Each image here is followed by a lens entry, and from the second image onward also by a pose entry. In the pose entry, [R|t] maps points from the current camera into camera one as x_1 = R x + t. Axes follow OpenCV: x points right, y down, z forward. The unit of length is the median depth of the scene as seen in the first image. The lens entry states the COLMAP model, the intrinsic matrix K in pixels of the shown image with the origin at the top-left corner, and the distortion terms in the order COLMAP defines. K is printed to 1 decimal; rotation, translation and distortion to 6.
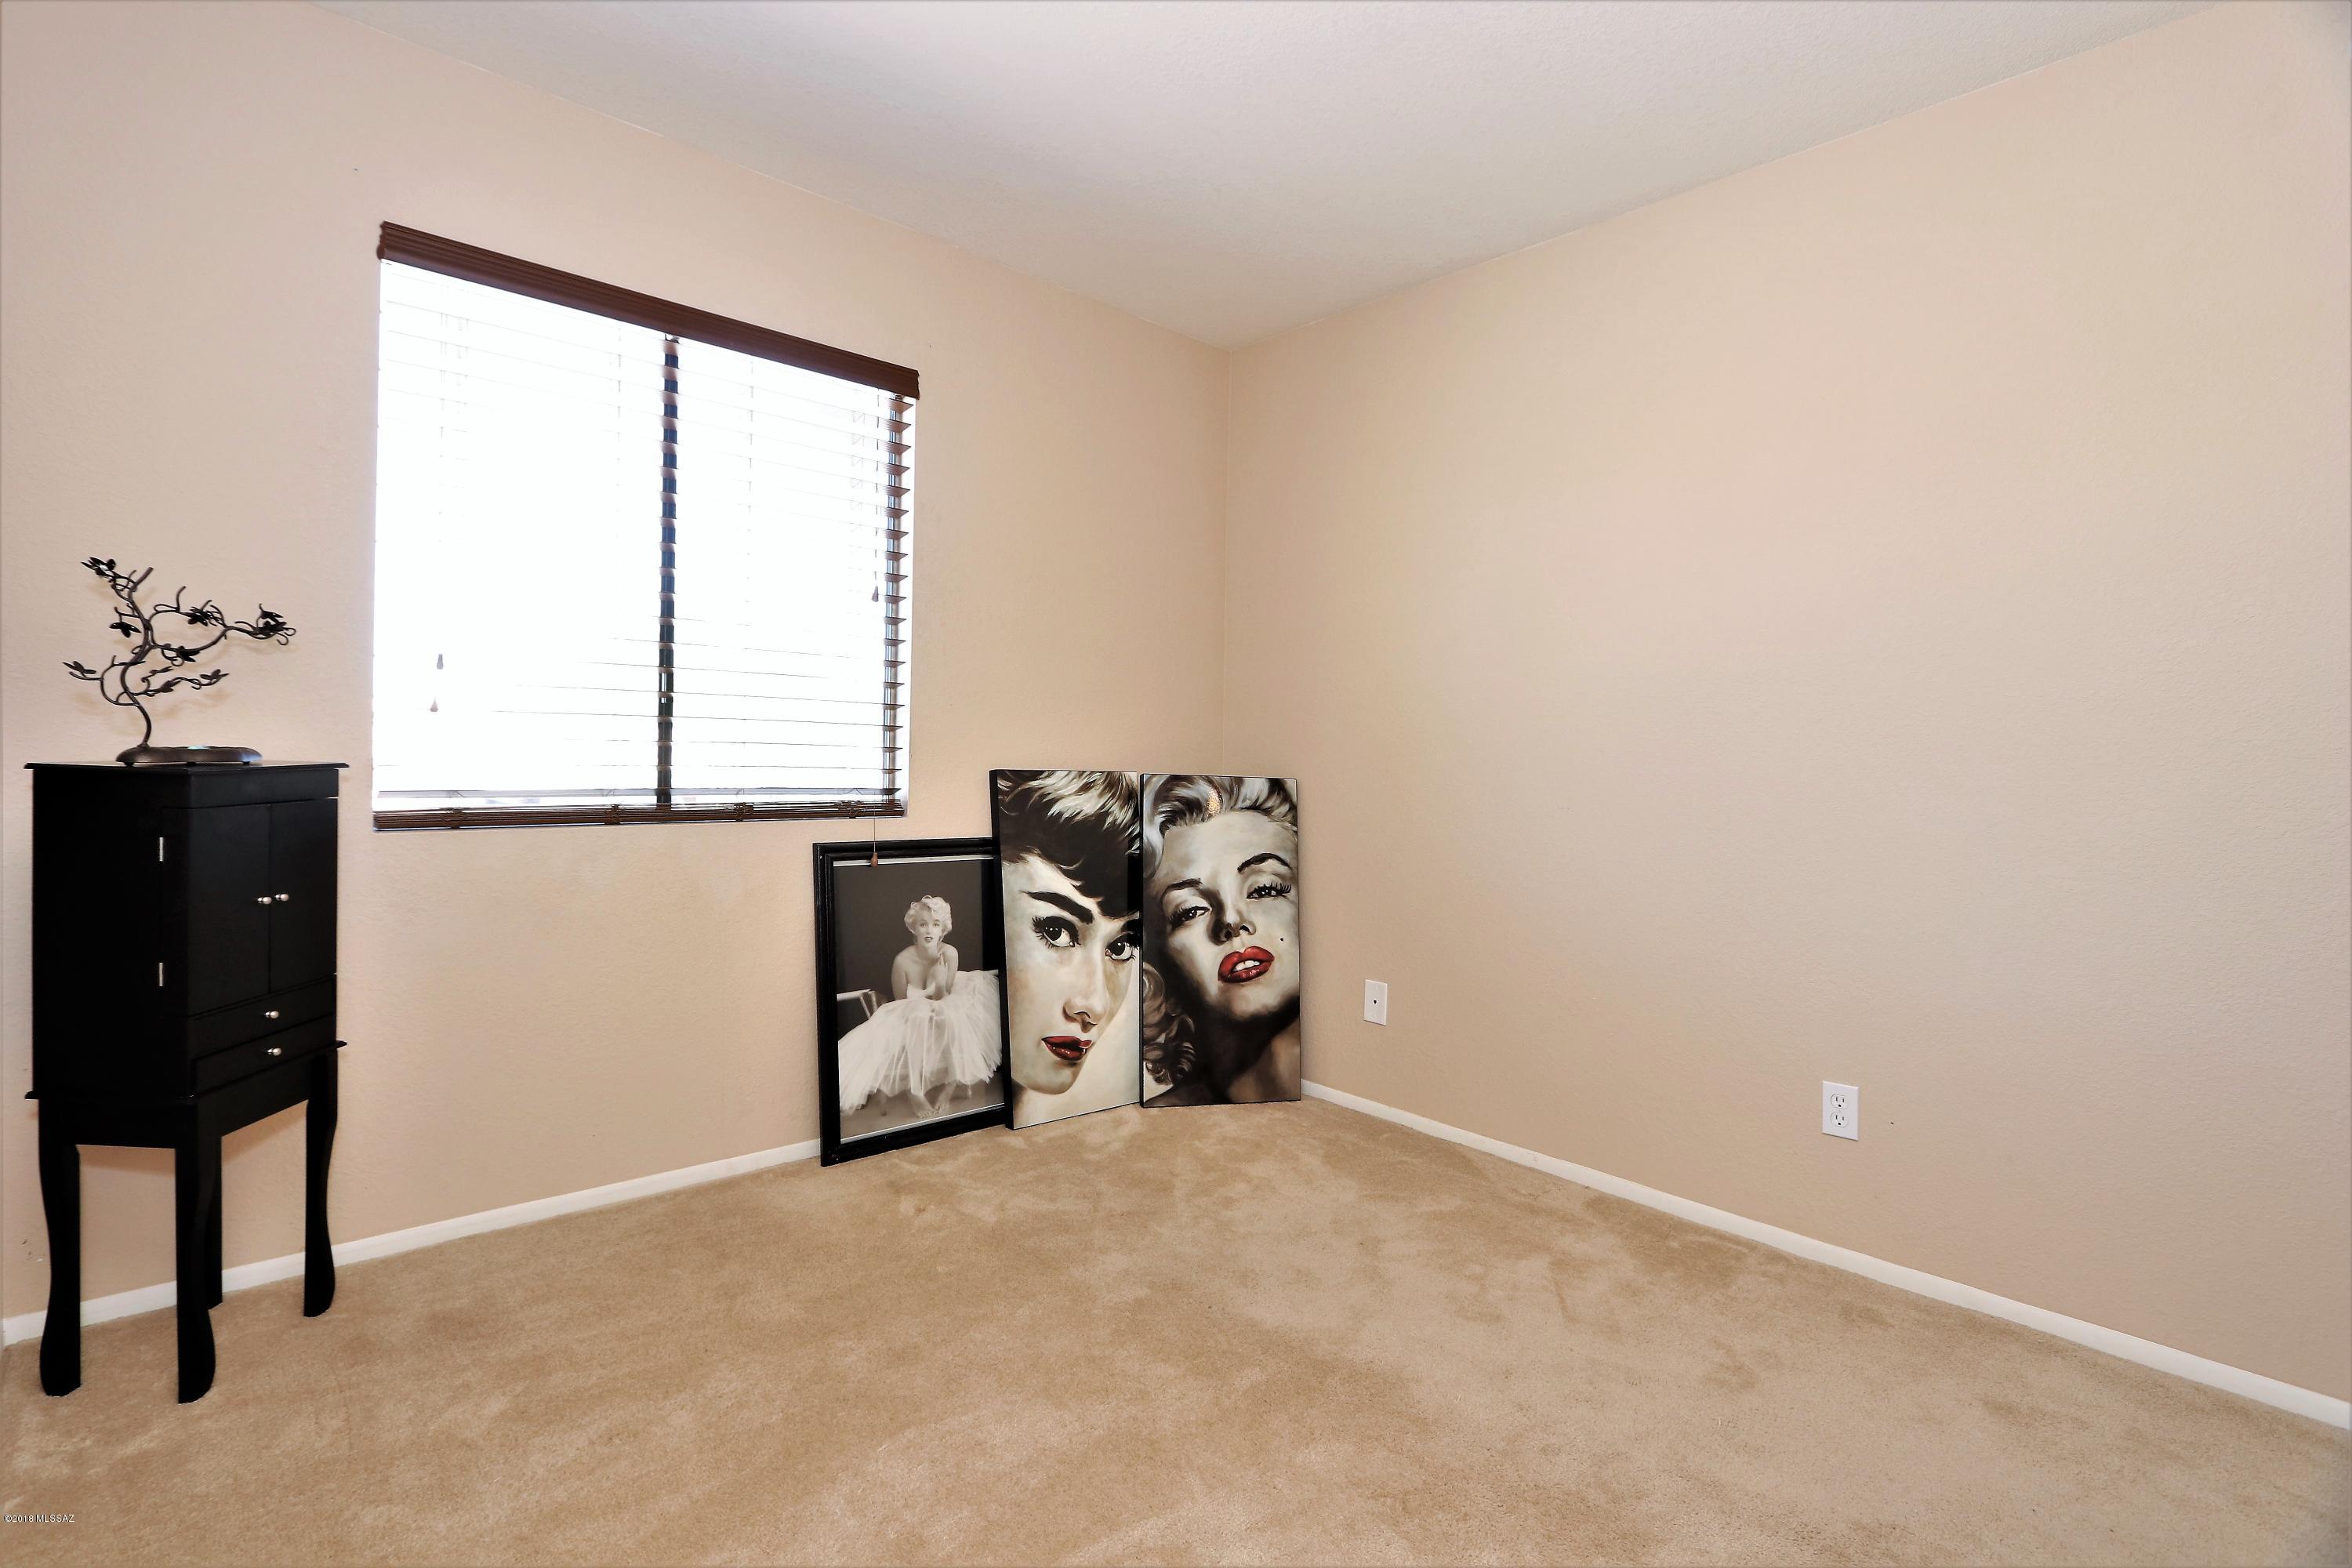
lens RADIAL K [[1090.5, 0, 1149.8], [0, 1090.5, 775.6], [0, 0, 1]] dist [-0.020473, 0.003560]
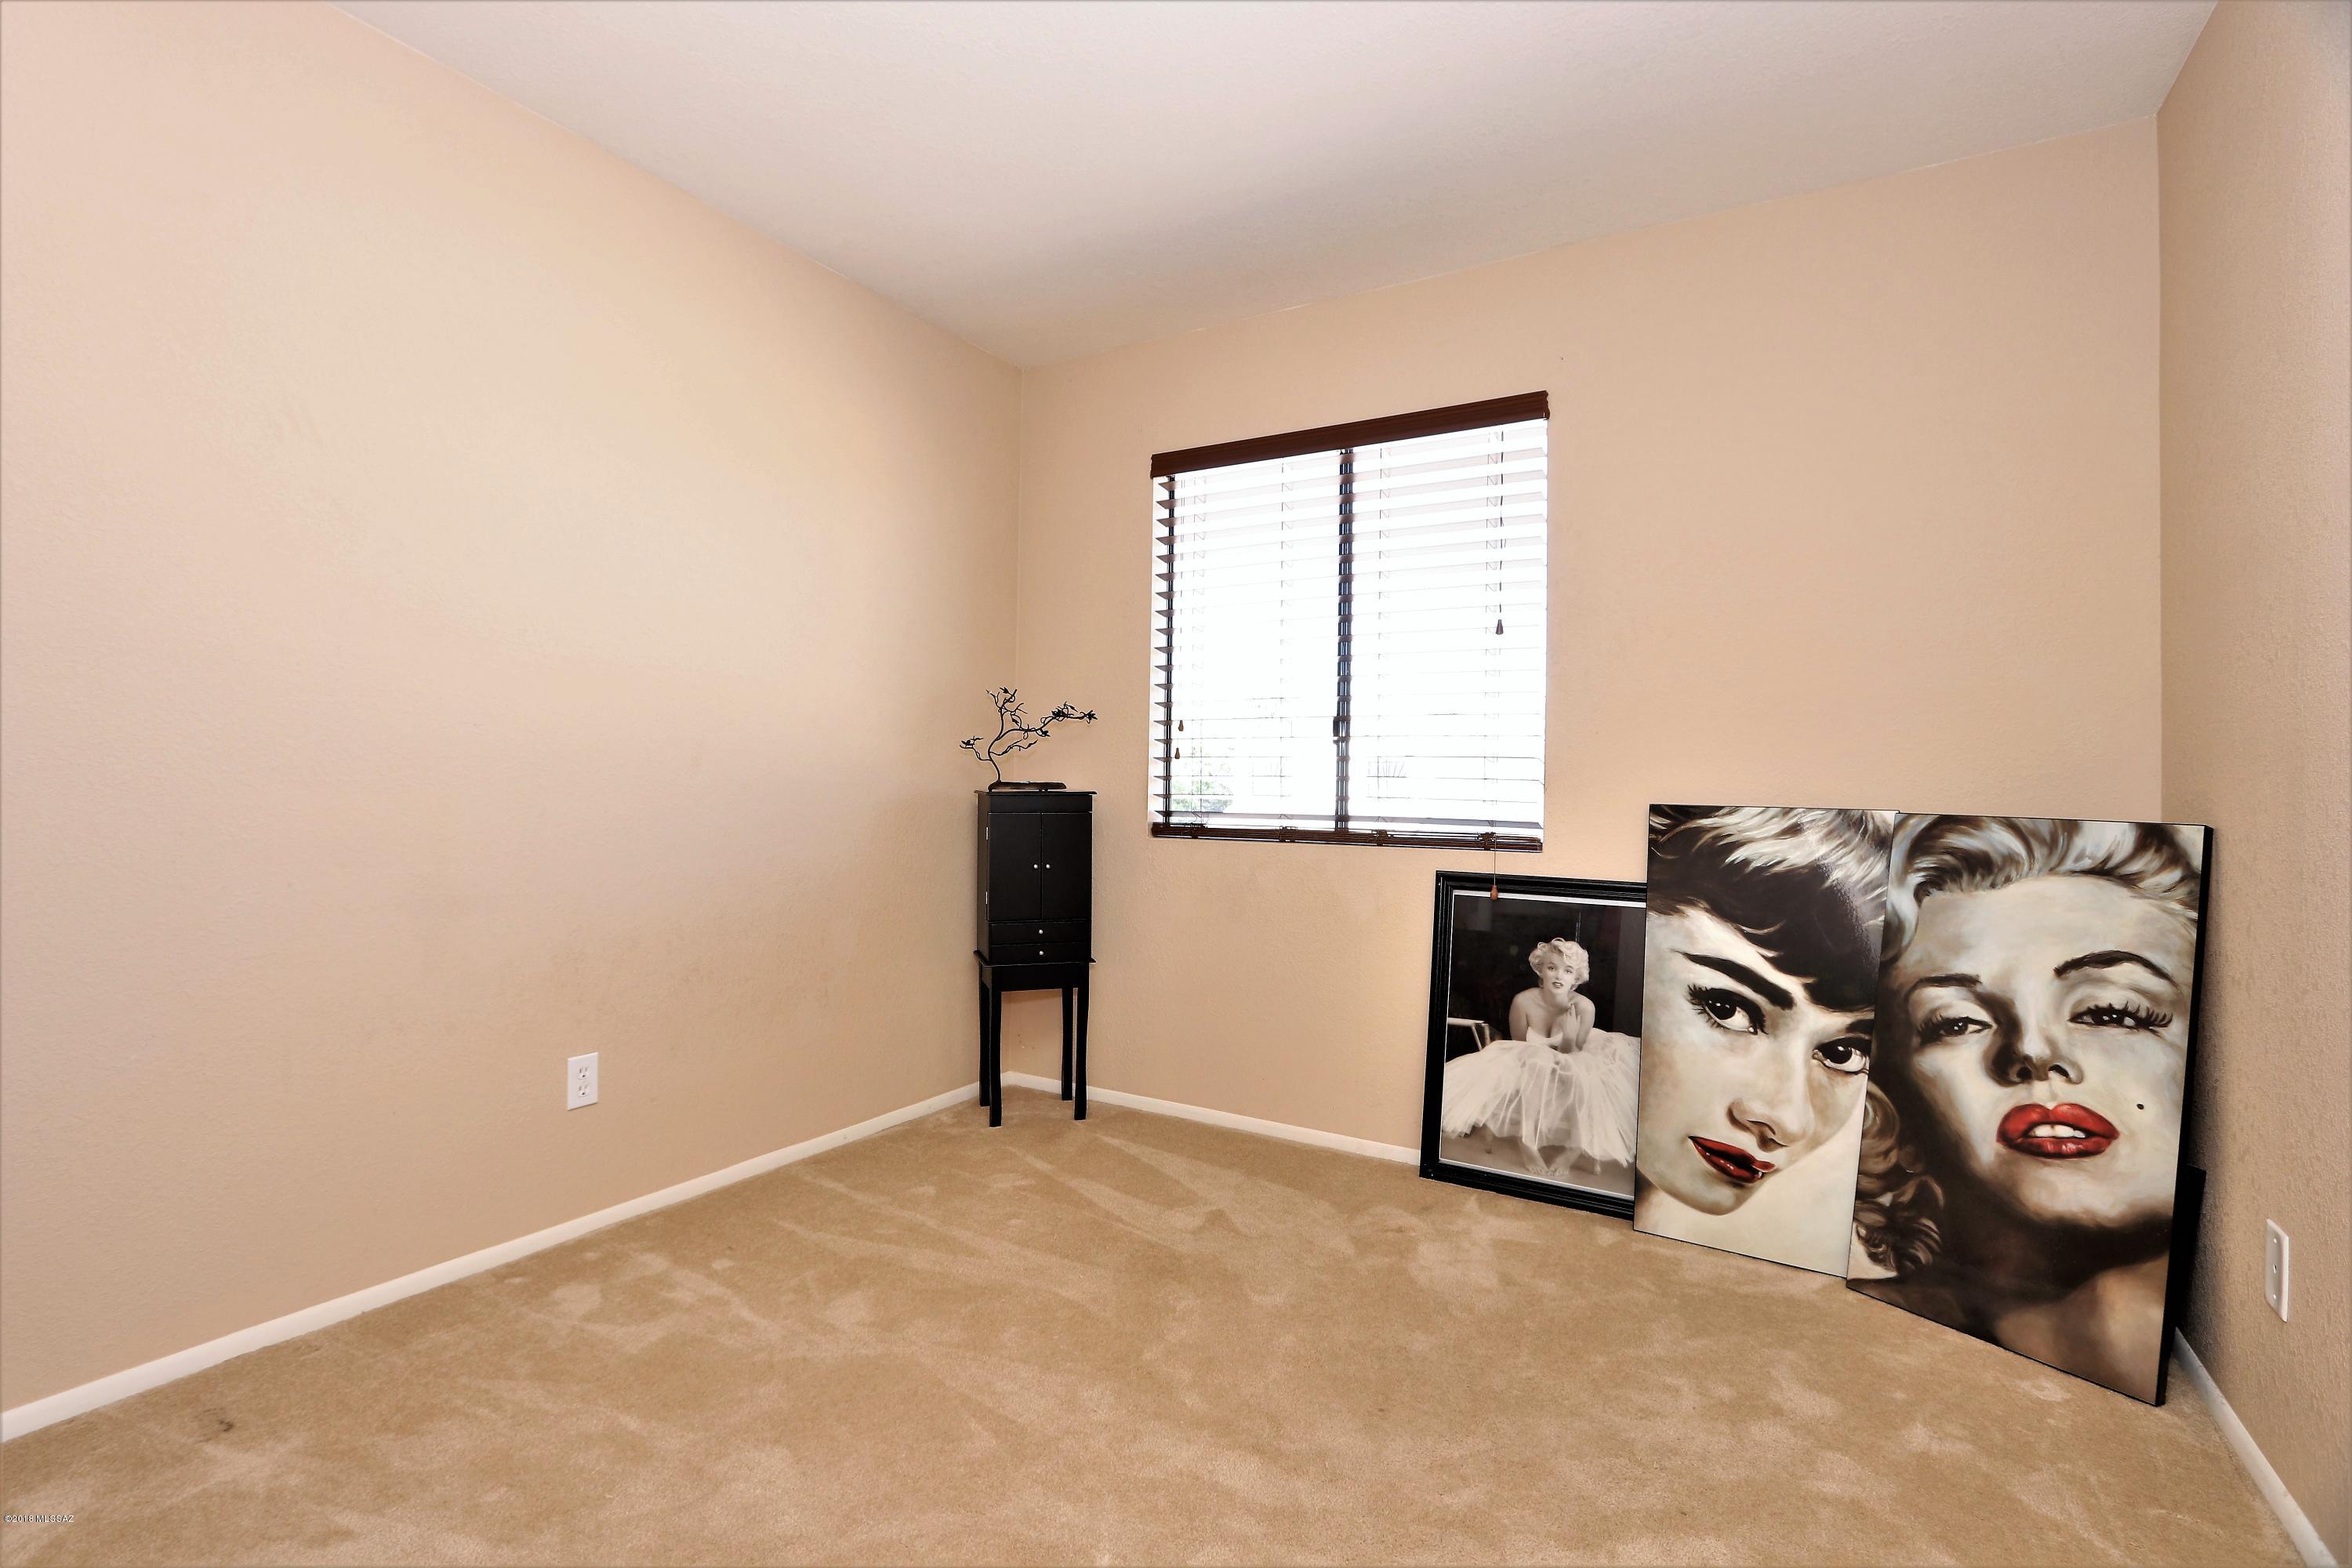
lens RADIAL K [[1090.5, 0, 1149.8], [0, 1090.5, 775.6], [0, 0, 1]] dist [-0.020473, 0.003560]
pose [[0.288444, -0.028496, -0.957073, 0.537193], [-0.029248, 0.998828, -0.038554, 0.015718], [0.957050, 0.039113, 0.287272, 0.356394]]
